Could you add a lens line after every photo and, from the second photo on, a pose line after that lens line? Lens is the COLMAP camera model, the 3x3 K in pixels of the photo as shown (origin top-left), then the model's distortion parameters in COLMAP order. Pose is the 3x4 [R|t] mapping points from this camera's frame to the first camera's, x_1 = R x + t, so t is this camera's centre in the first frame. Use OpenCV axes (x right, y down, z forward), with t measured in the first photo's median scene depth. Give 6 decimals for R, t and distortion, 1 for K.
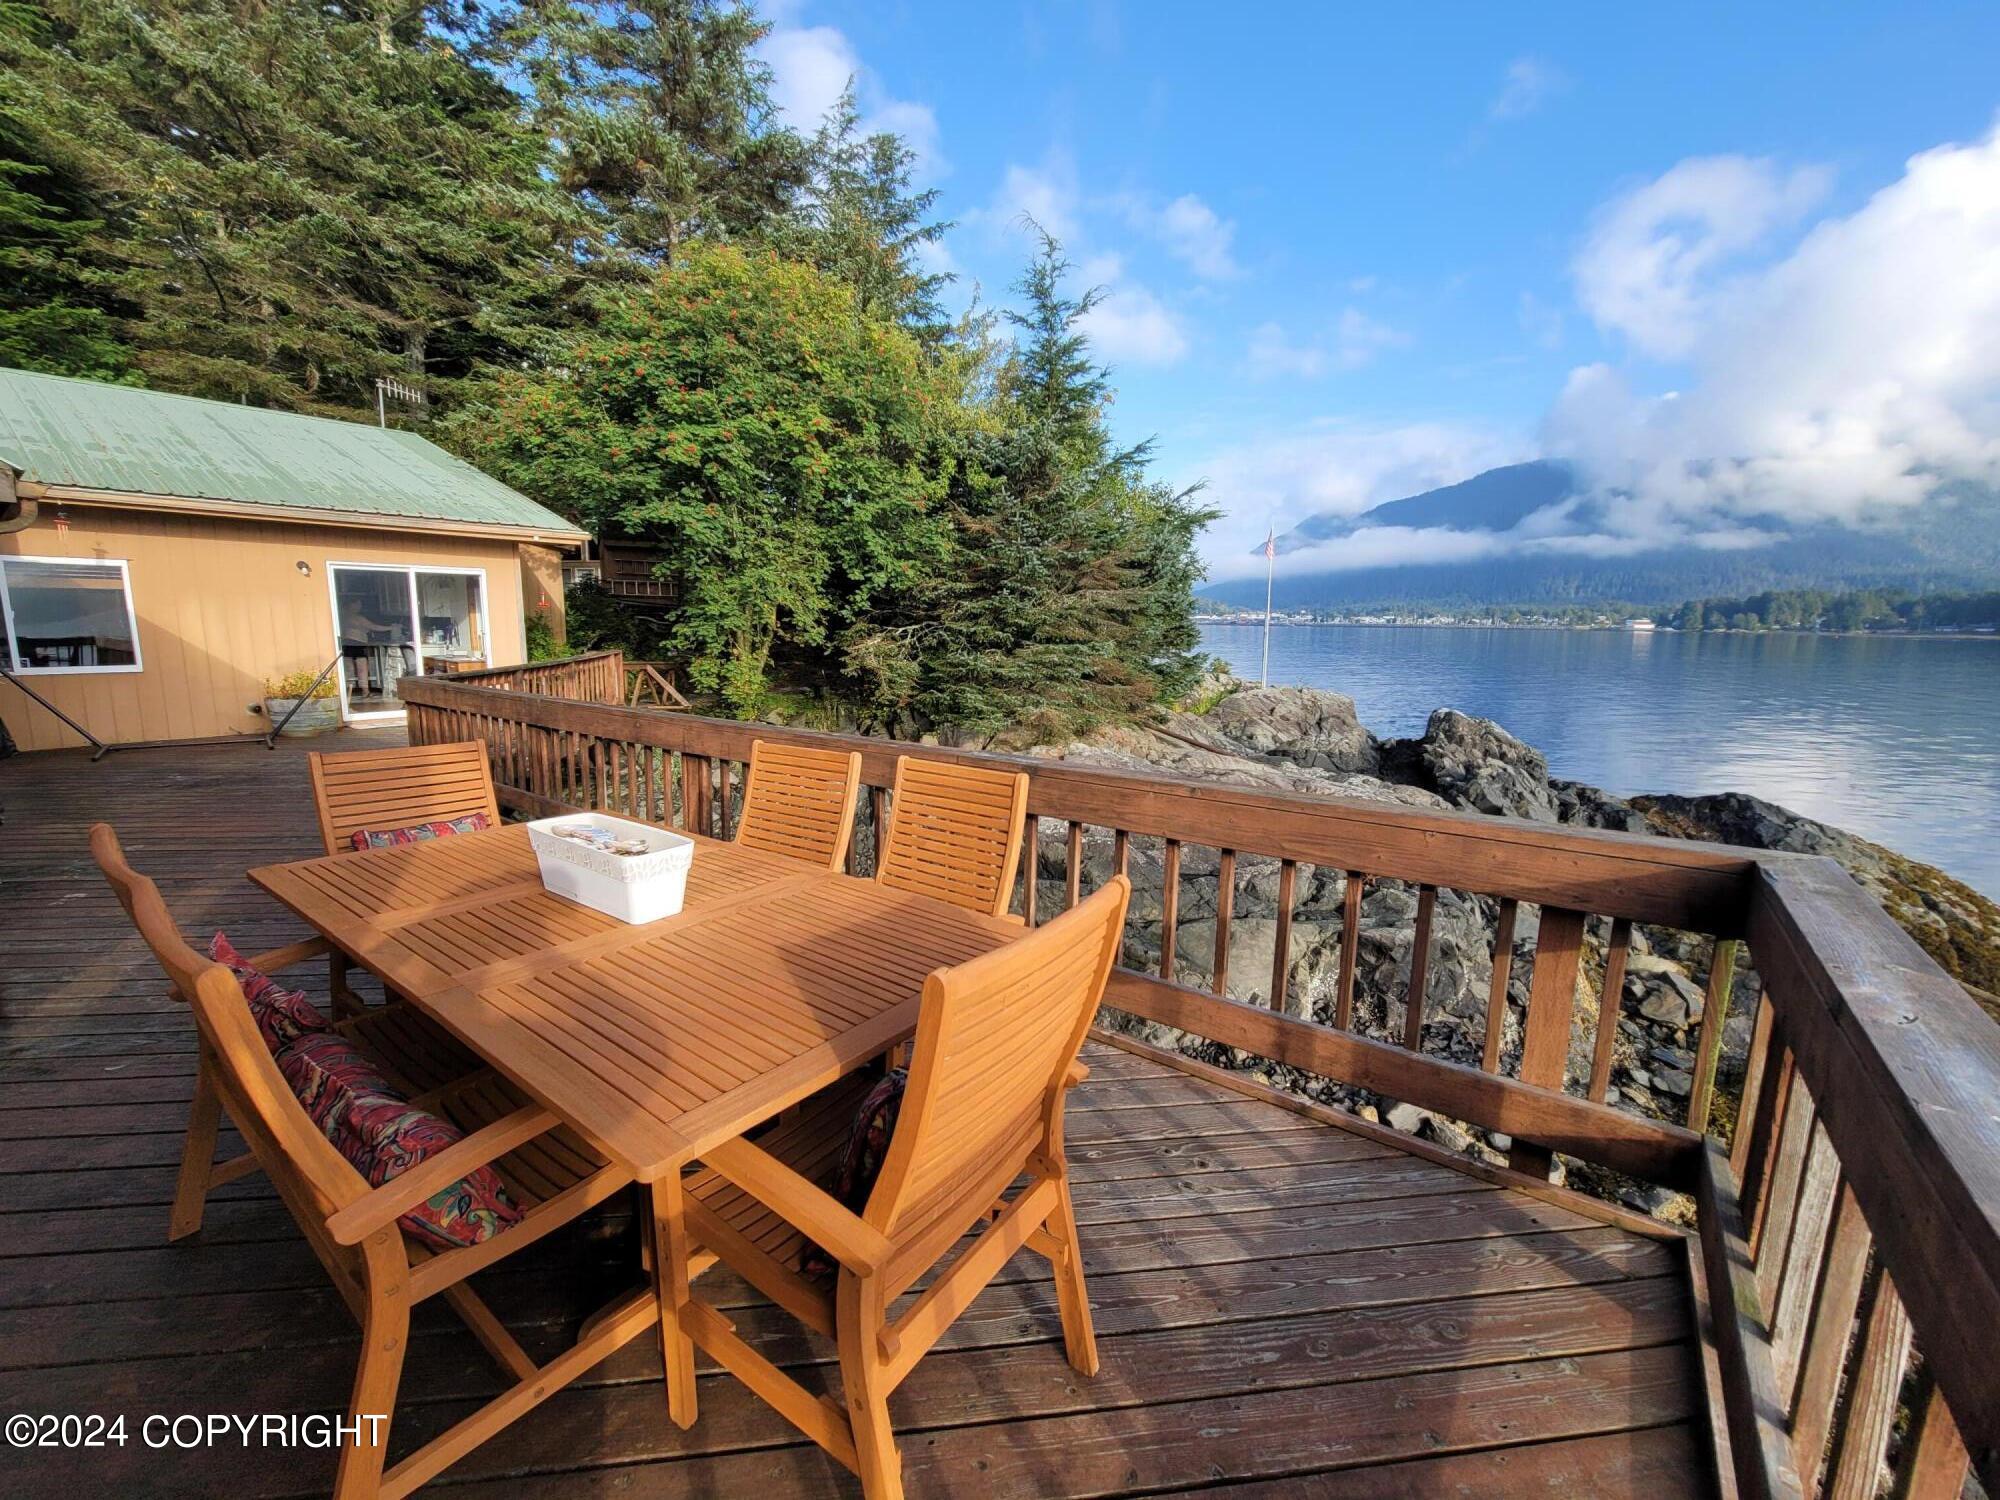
lens RADIAL K [[816.1, 0, 1000.0], [0, 816.1, 750.0], [0, 0, 1]] dist [0.000203, 0.000544]
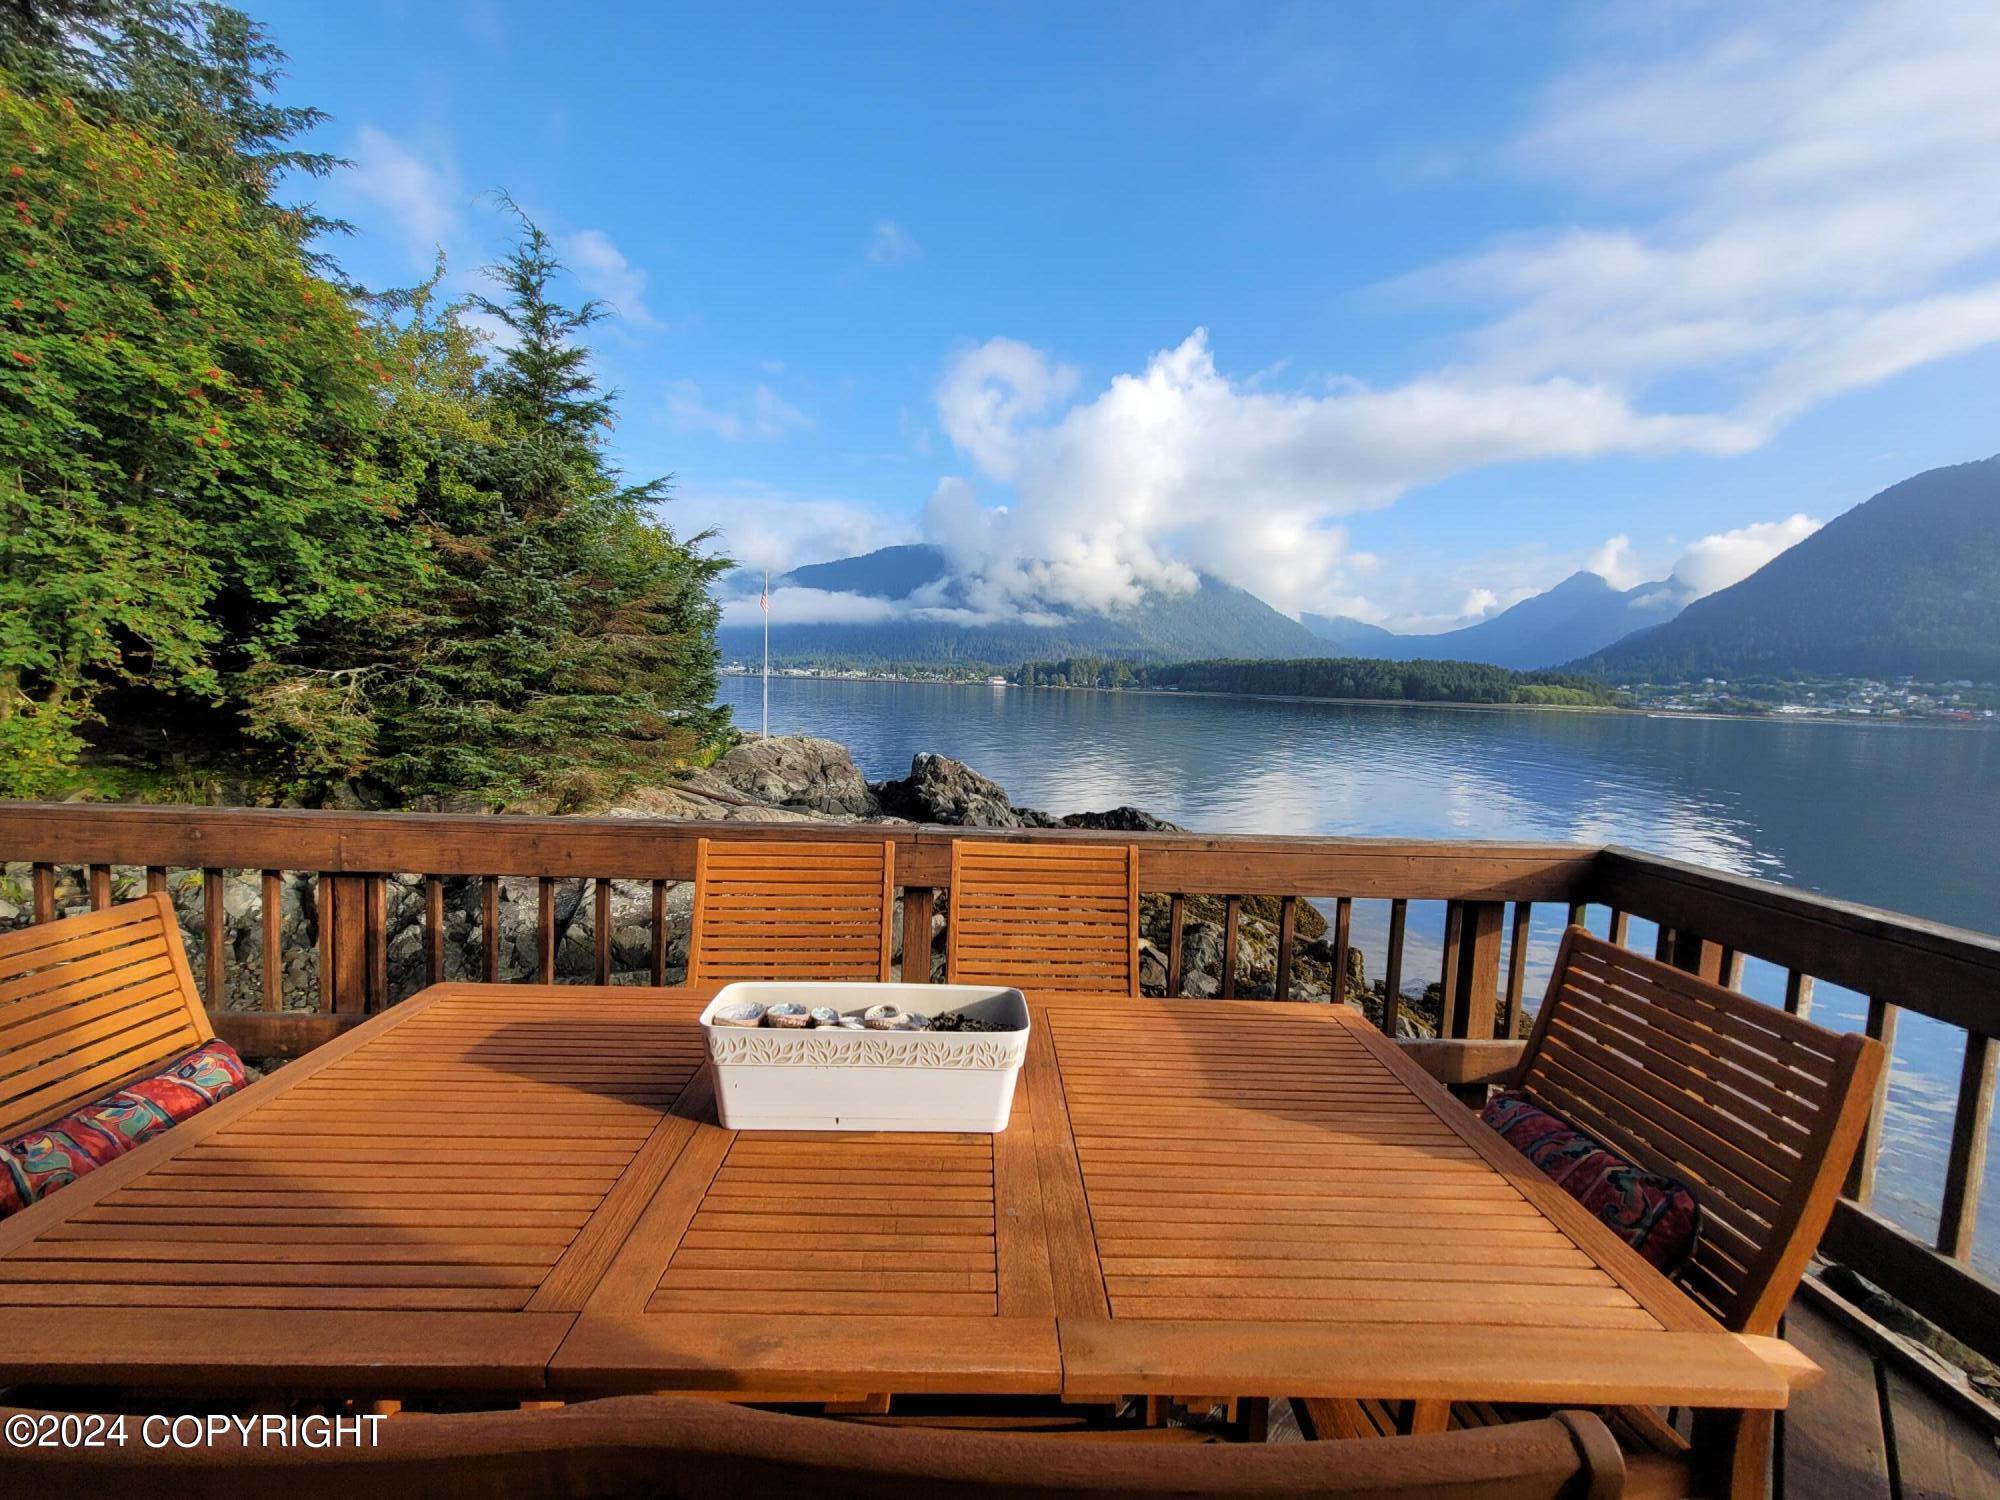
lens RADIAL K [[811.5, 0, 1000.0], [0, 811.5, 750.0], [0, 0, 1]] dist [-0.000656, -0.000350]
pose [[0.786357, -0.033731, 0.616850, -0.108592], [0.070239, 0.996915, -0.035027, -0.010618], [-0.613766, 0.070871, 0.786301, 0.061282]]
